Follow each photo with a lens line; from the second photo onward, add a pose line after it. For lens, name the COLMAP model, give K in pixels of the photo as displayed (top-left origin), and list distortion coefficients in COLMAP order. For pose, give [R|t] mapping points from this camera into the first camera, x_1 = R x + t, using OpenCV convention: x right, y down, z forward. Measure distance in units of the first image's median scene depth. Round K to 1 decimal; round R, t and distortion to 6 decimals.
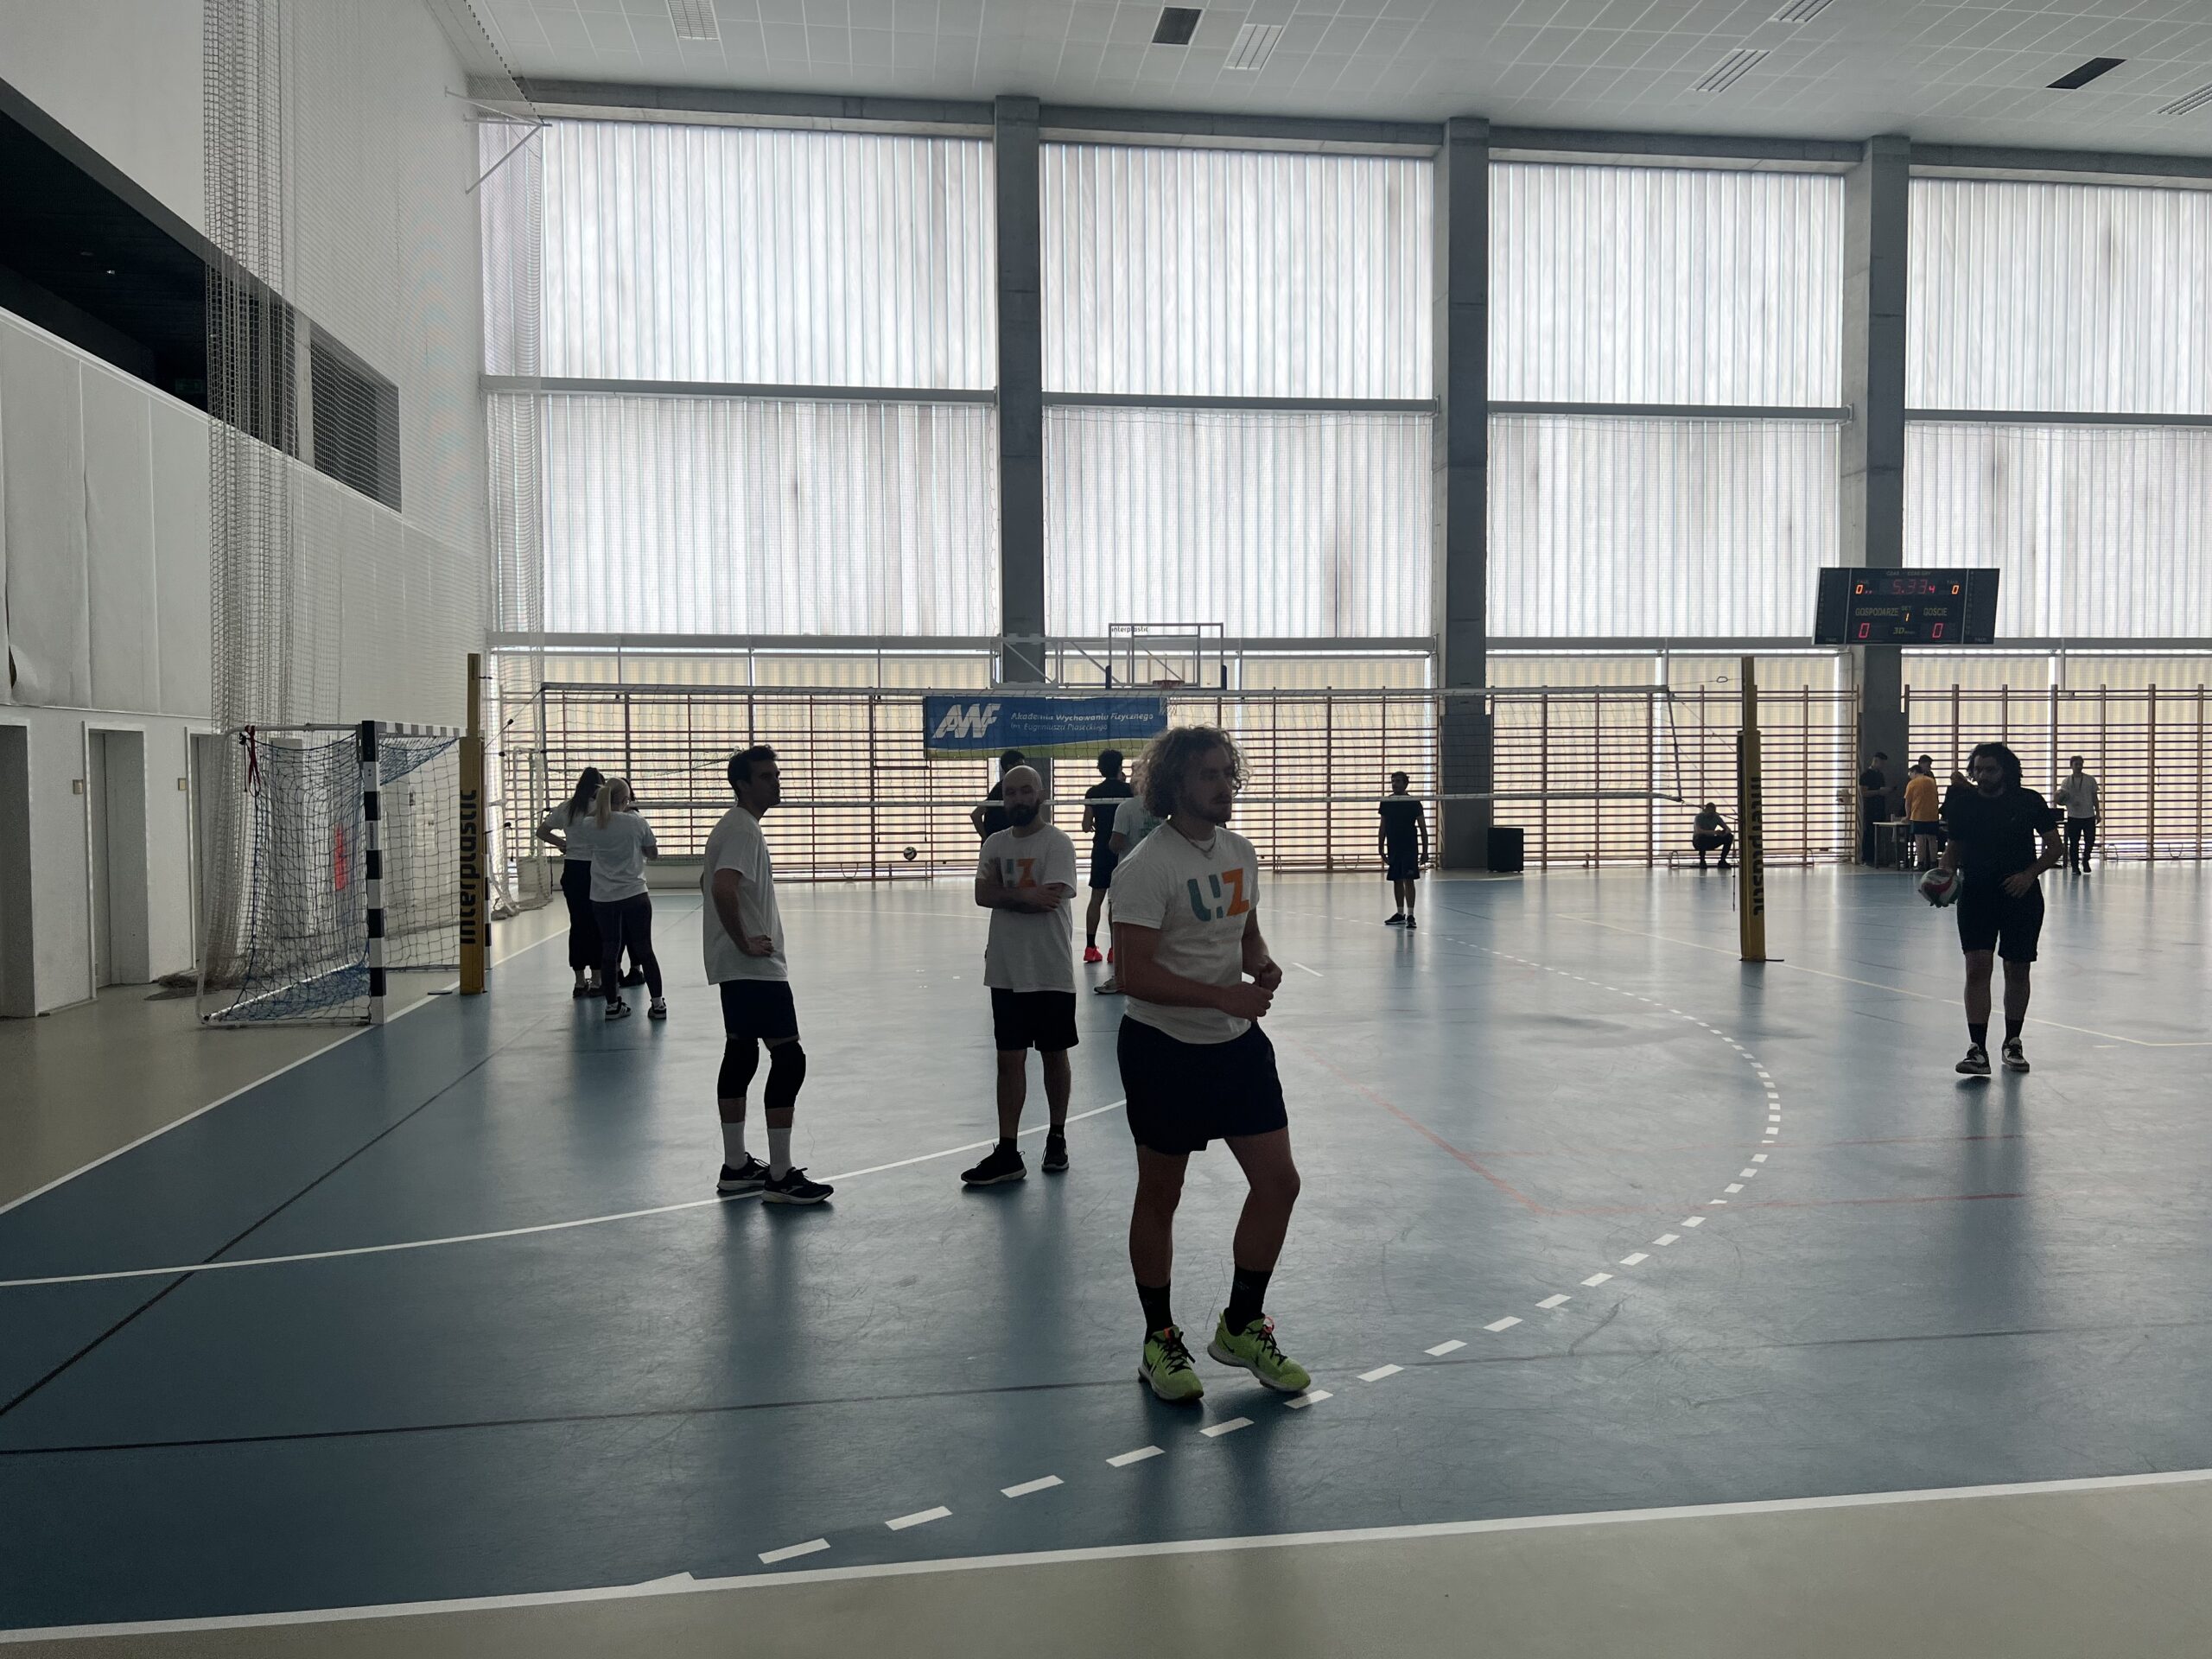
lens RADIAL K [[1637.7, 0, 1092.7], [0, 1637.7, 792.8], [0, 0, 1]] dist [0.054933, -0.052545]
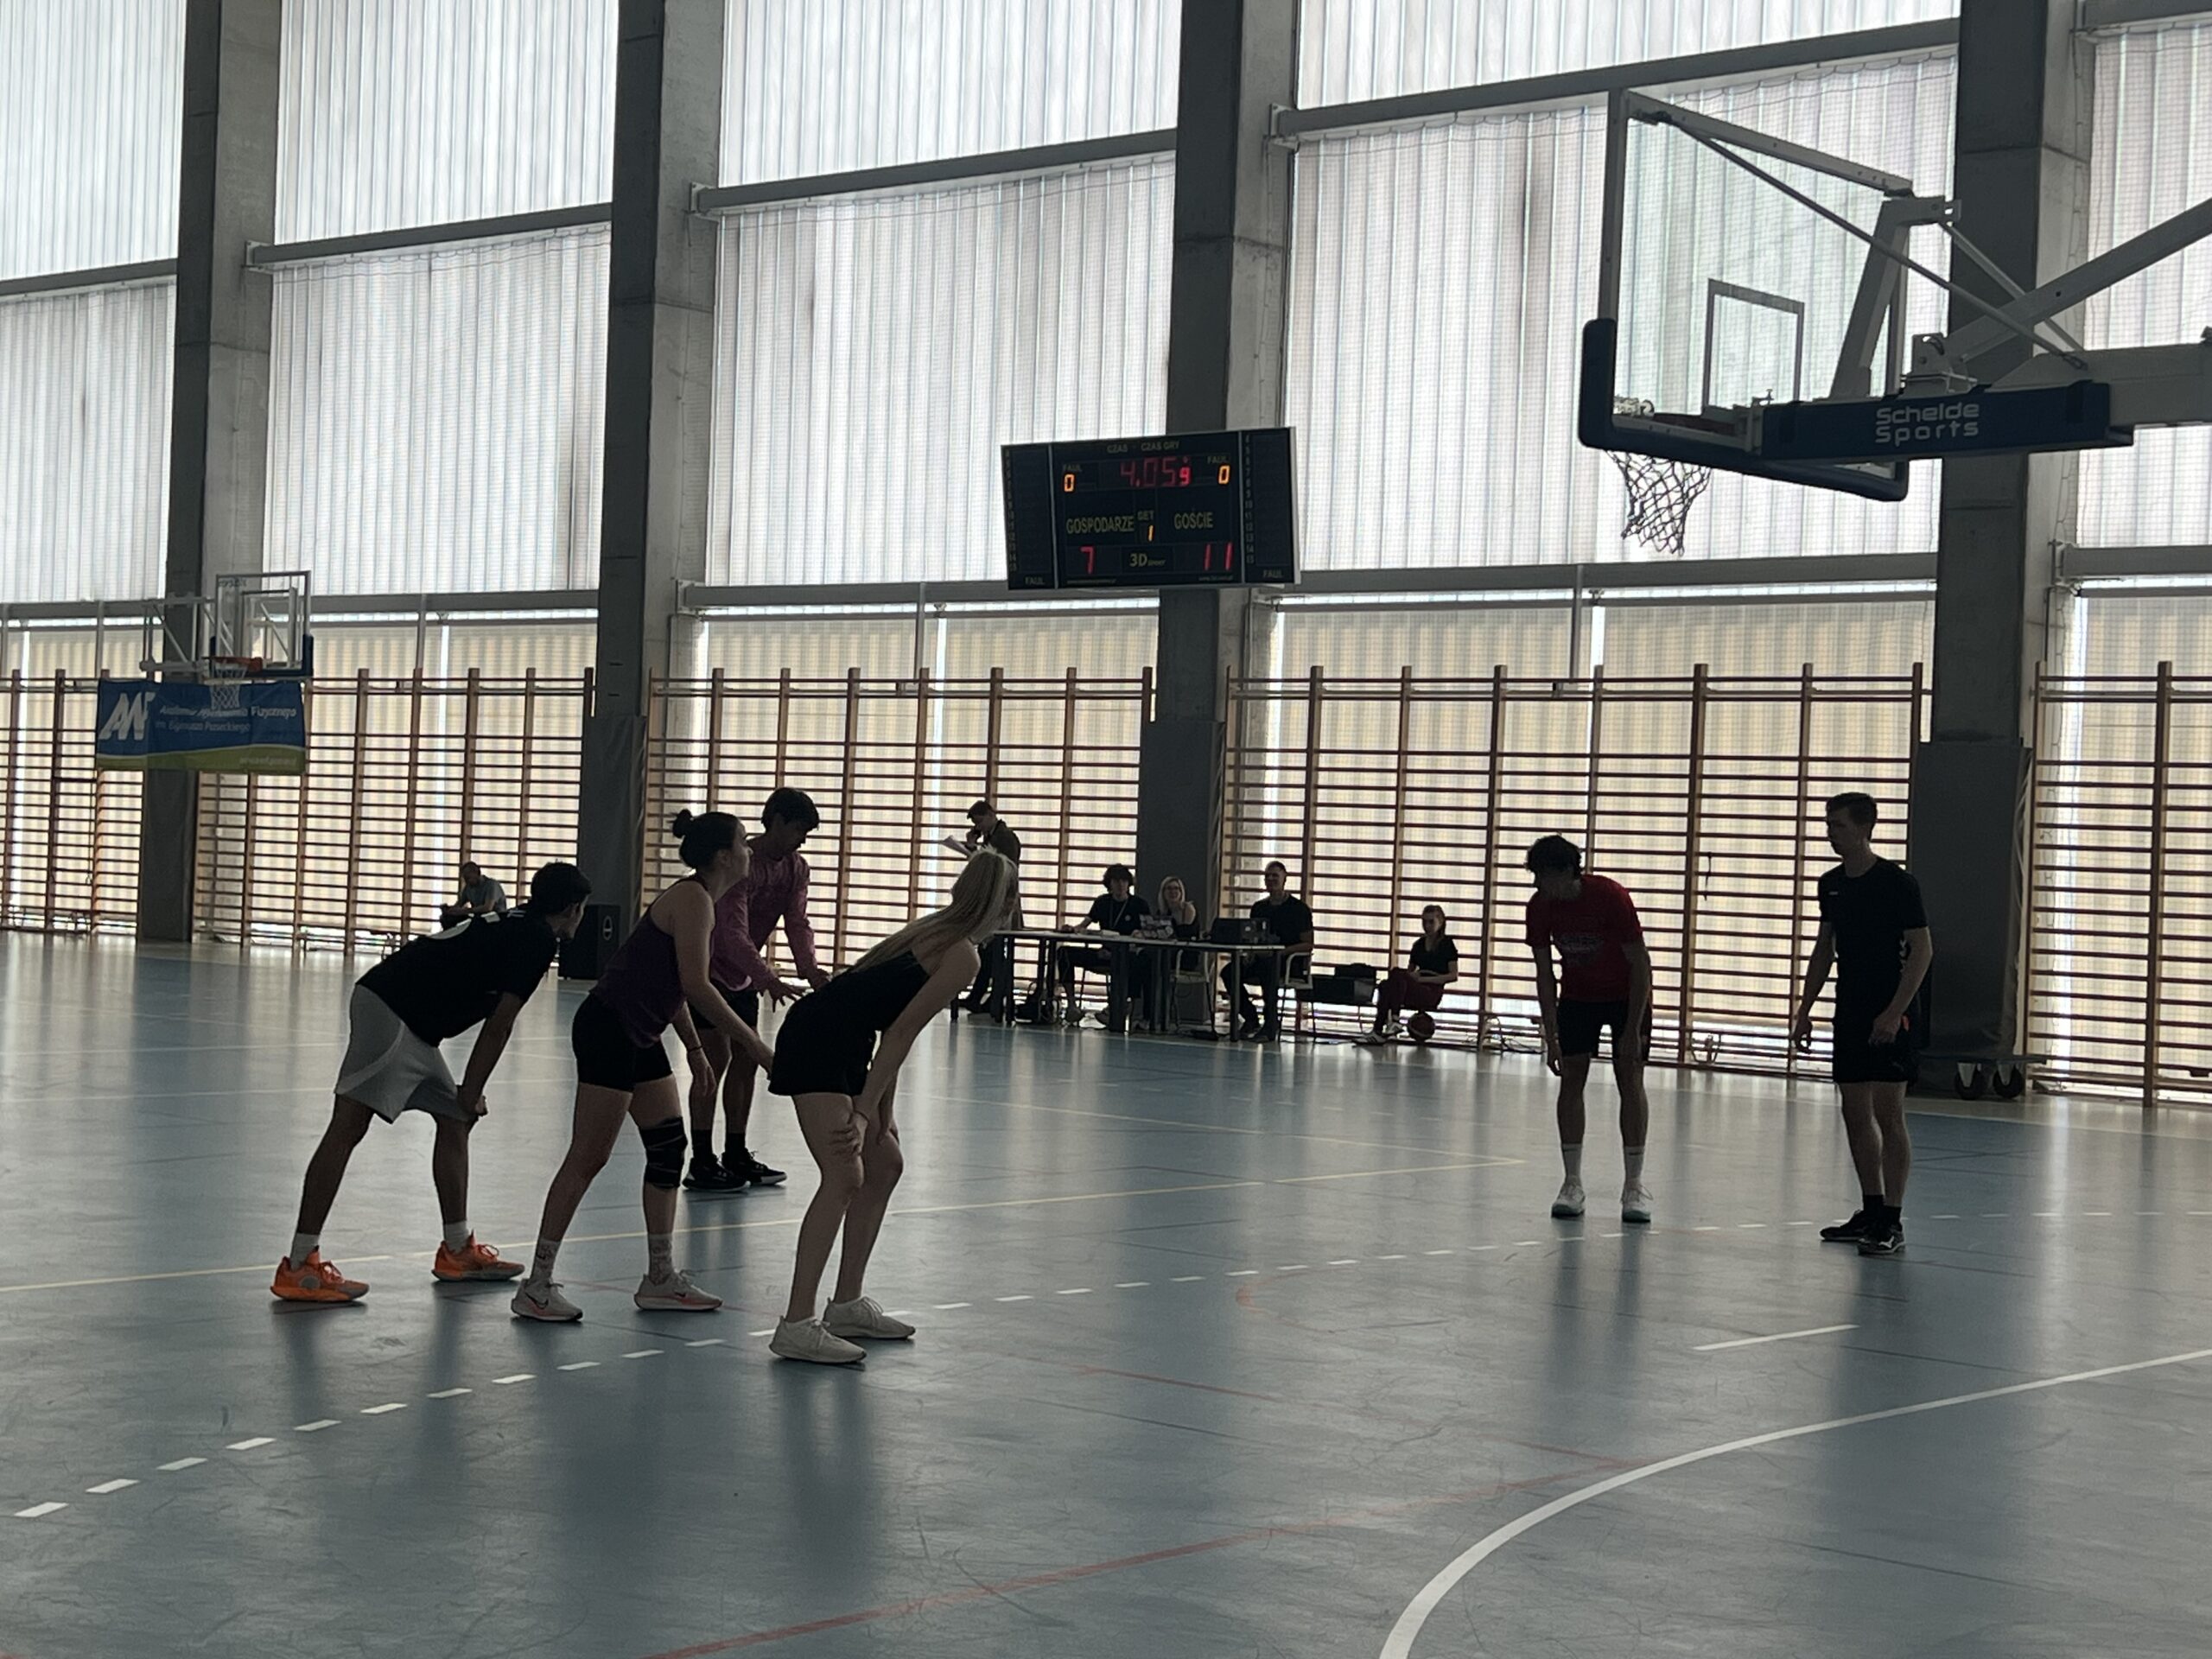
lens RADIAL K [[4077.9, 0, 960.6], [0, 4077.9, 709.1], [0, 0, 1]] dist [0.223132, 0.000000]
pose [[0.583342, 0.007042, -0.812196, 1.498709], [-0.049879, 0.998386, -0.027168, -0.015505], [0.810693, 0.056360, 0.582752, 0.222228]]
